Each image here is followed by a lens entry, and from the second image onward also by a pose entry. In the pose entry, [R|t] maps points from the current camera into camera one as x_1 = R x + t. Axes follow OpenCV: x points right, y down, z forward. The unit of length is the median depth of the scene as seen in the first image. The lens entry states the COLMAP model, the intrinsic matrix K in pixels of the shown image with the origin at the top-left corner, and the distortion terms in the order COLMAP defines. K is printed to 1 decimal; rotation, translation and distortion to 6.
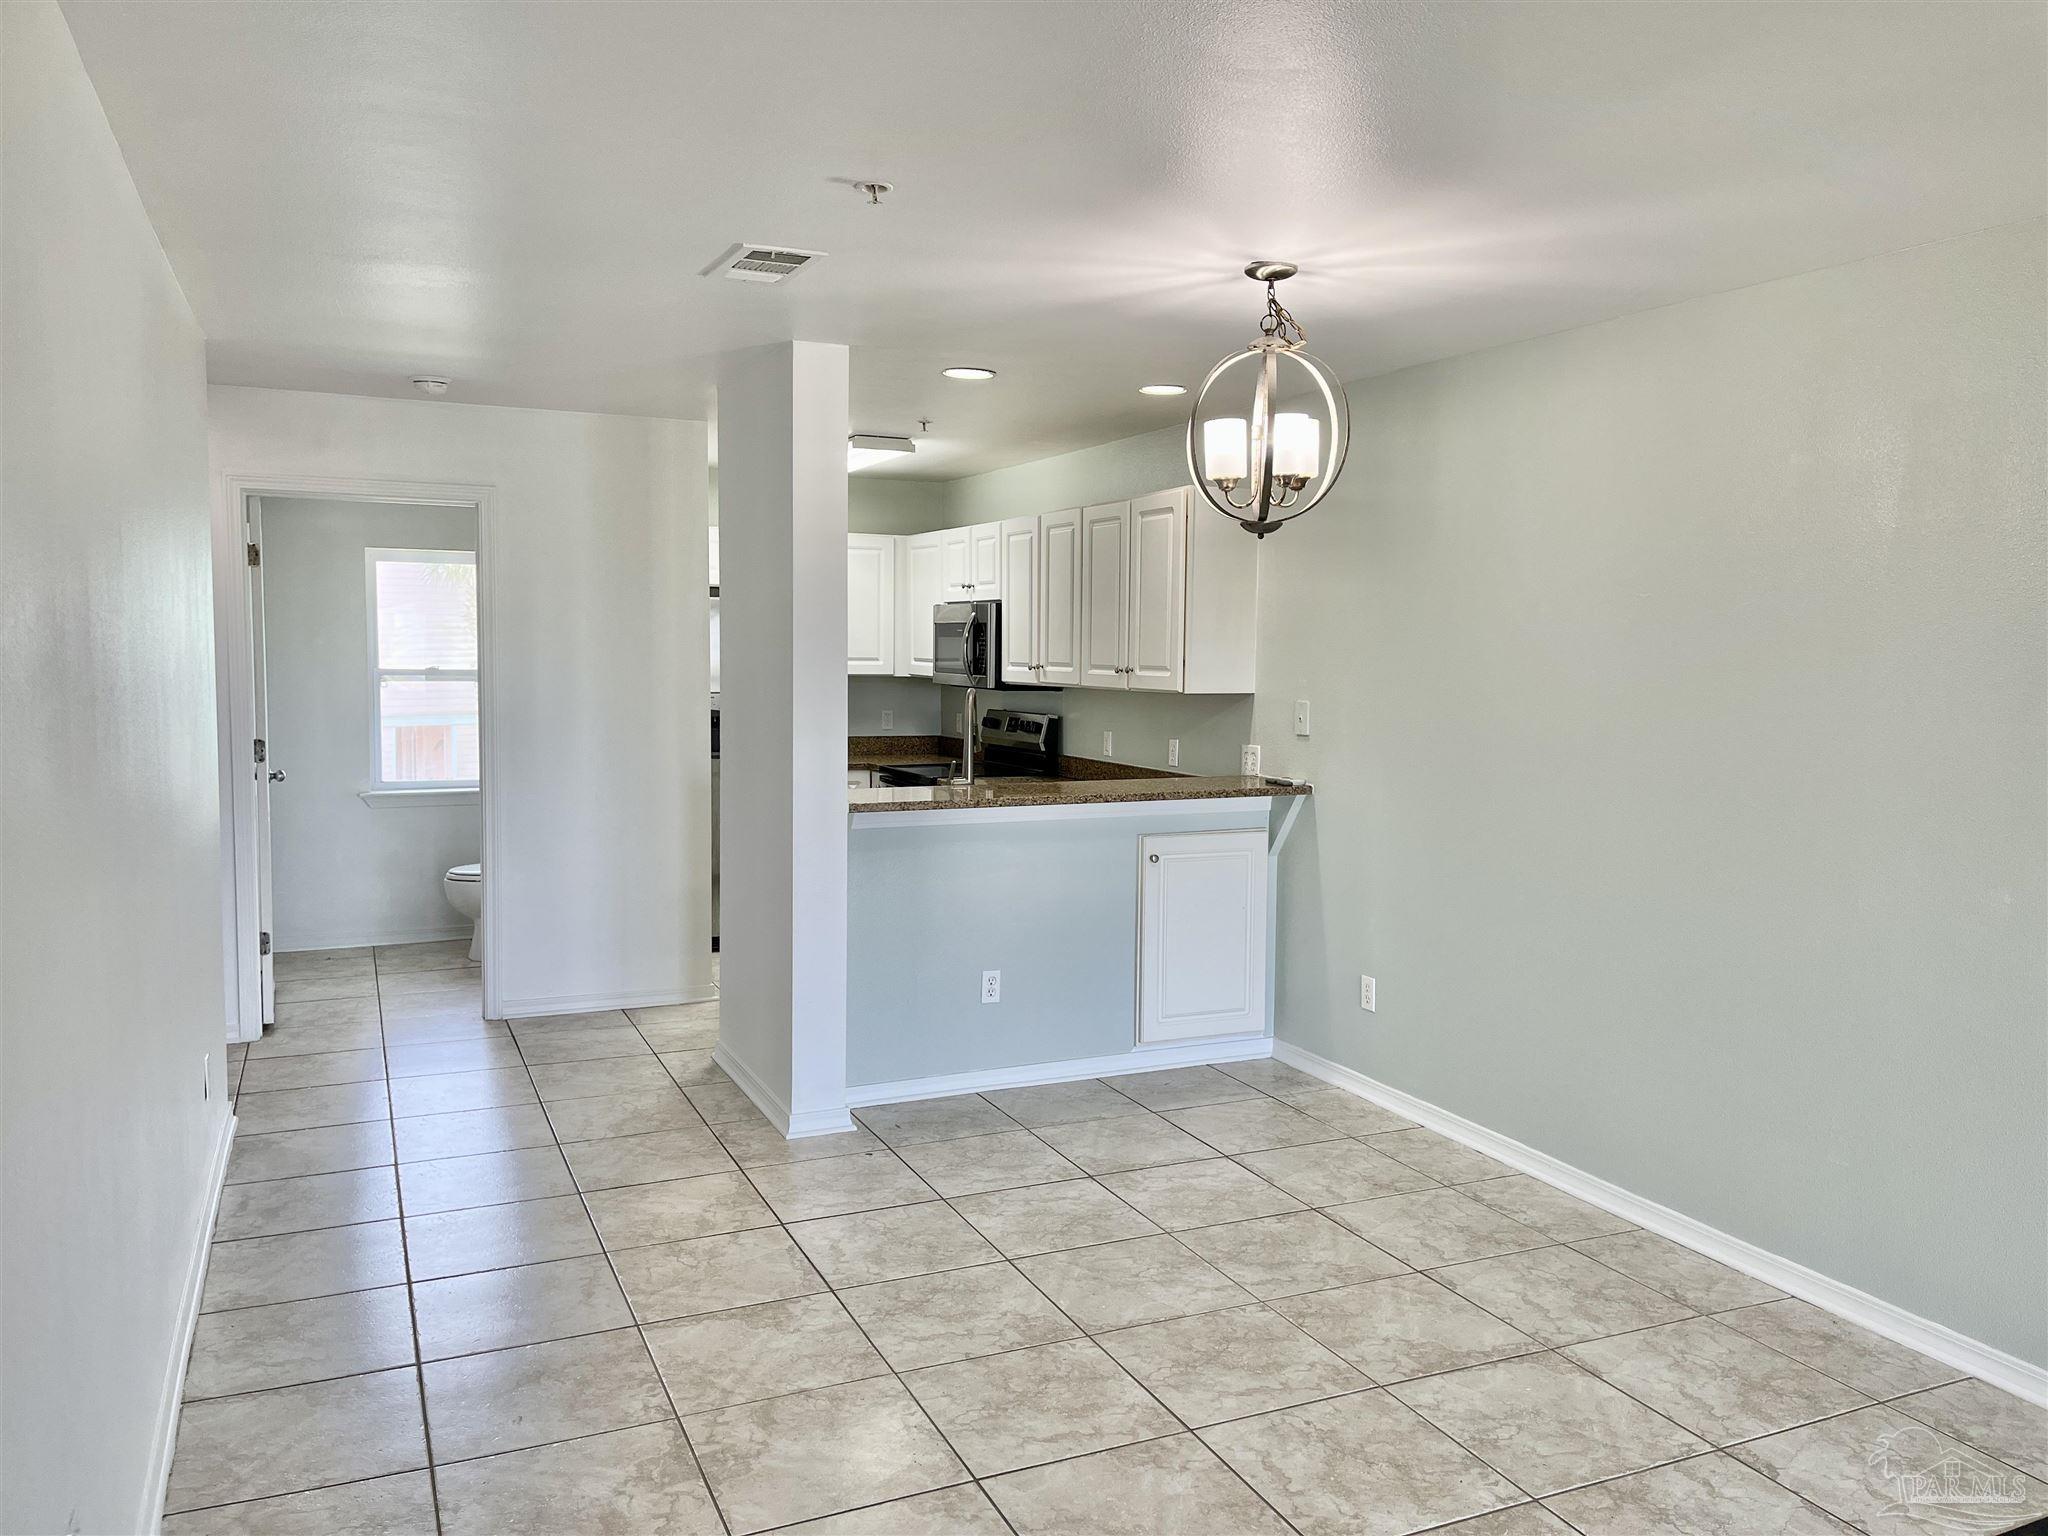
lens RADIAL K [[1542.1, 0, 1027.0], [0, 1542.1, 772.6], [0, 0, 1]] dist [0.077830, -0.095750]
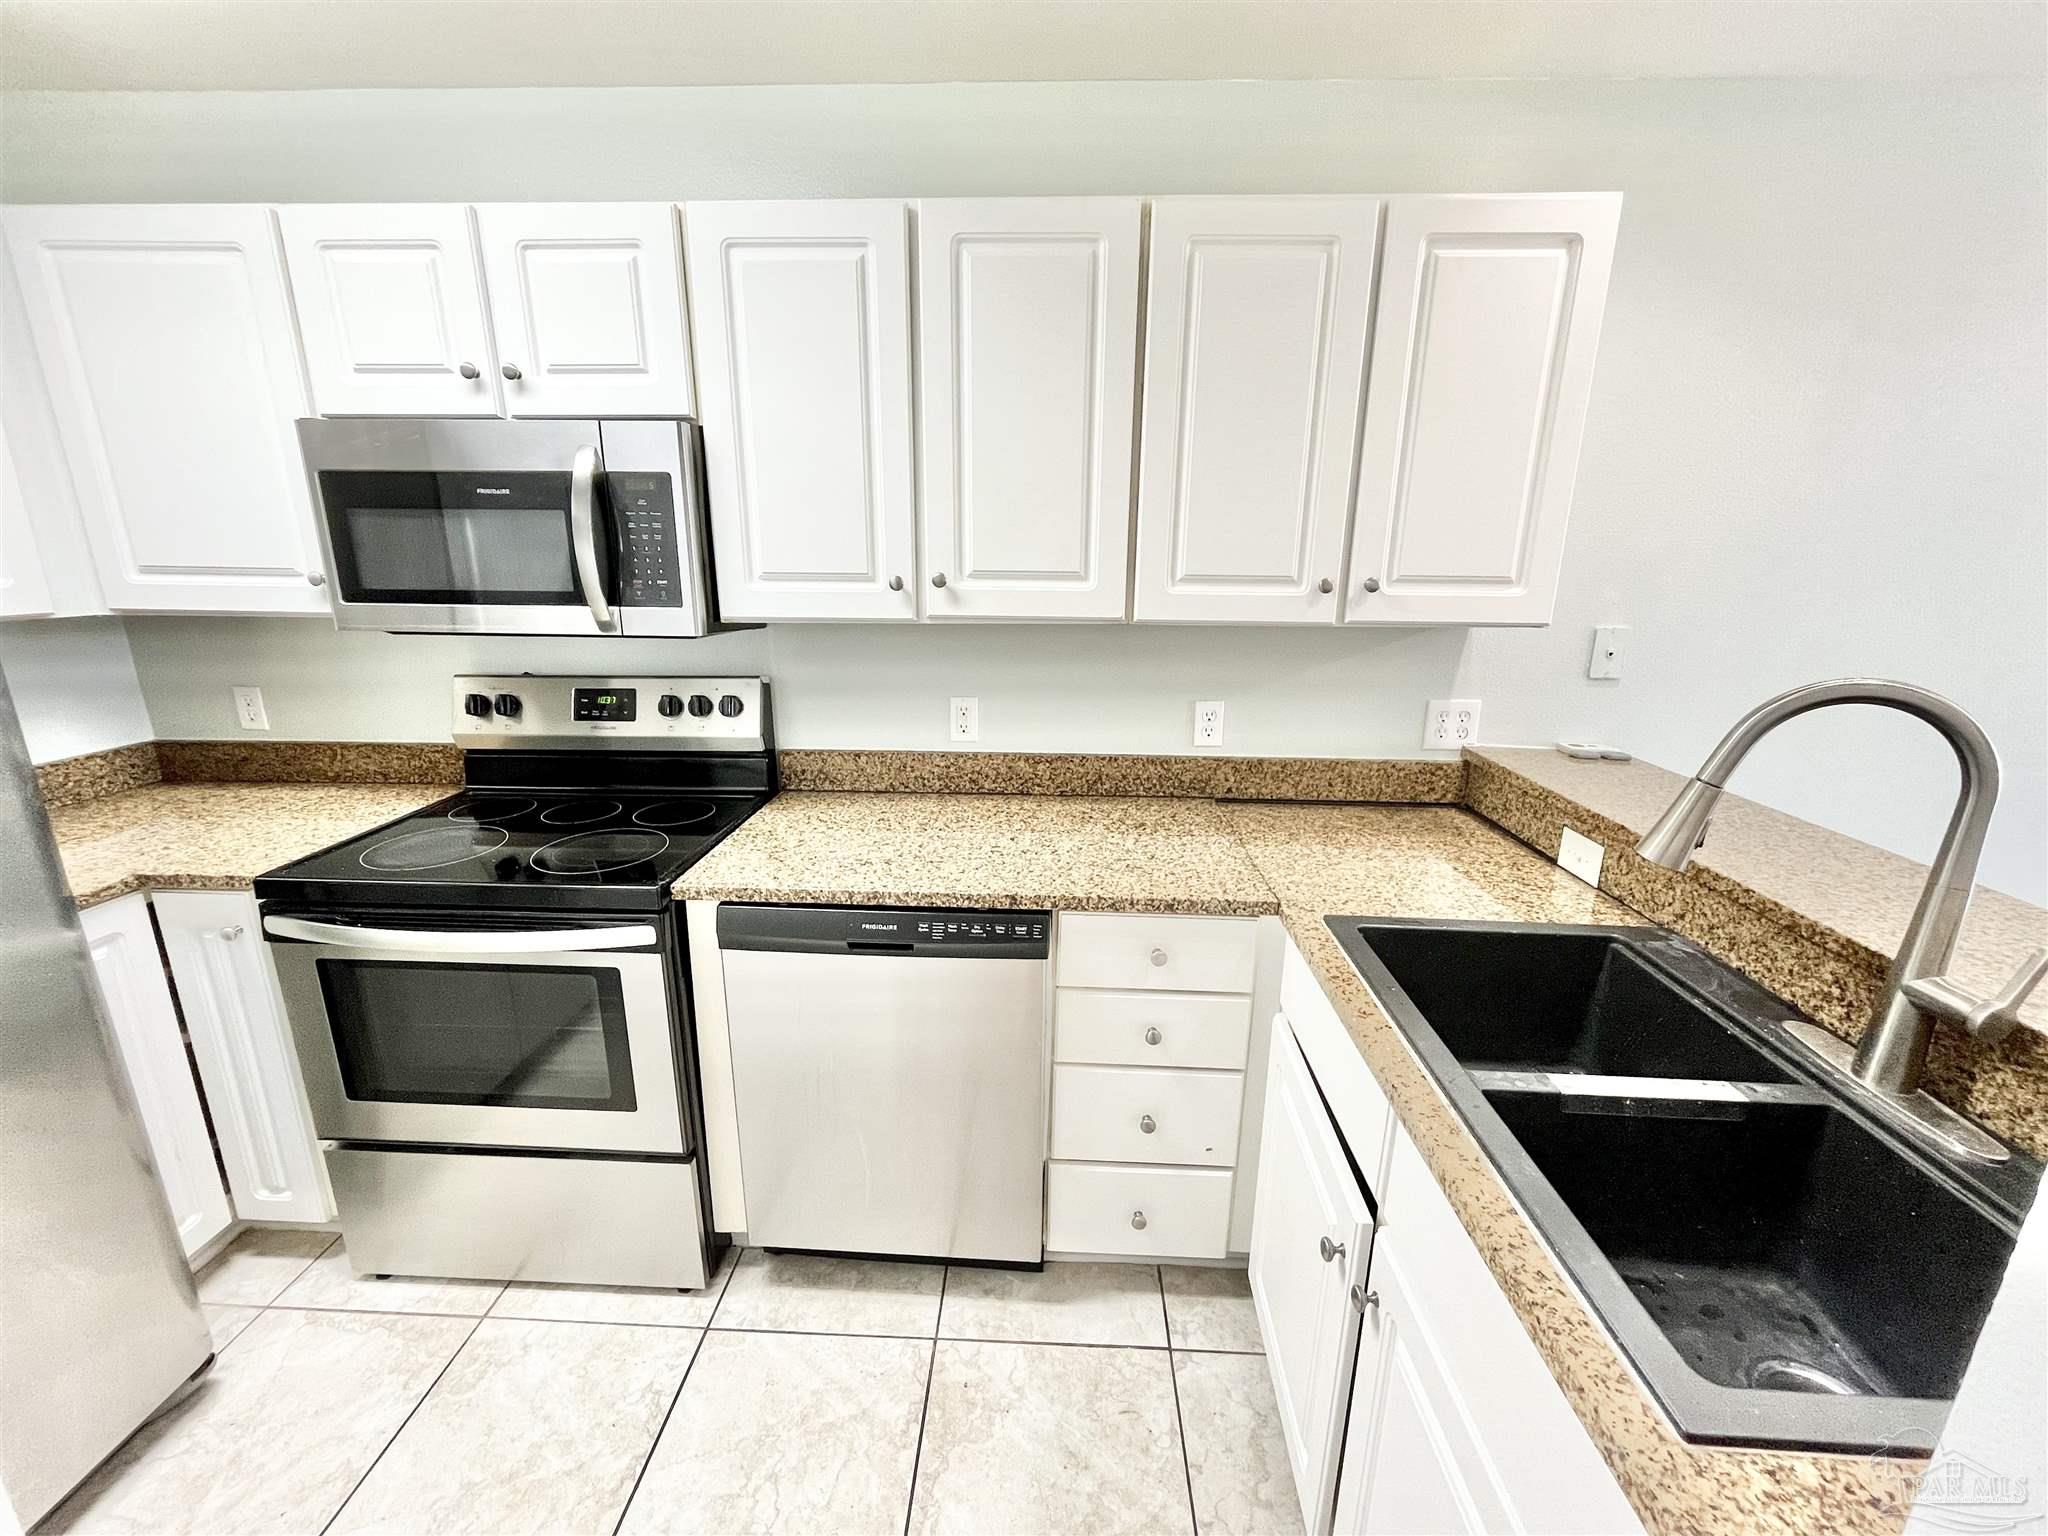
lens RADIAL K [[826.3, 0, 1022.0], [0, 826.3, 768.6], [0, 0, 1]] dist [-0.001625, 0.000079]
pose [[0.446688, -0.235449, 0.863153, -0.234305], [0.071147, 0.971044, 0.228060, -0.080665], [-0.891856, -0.040461, 0.450505, 1.014508]]
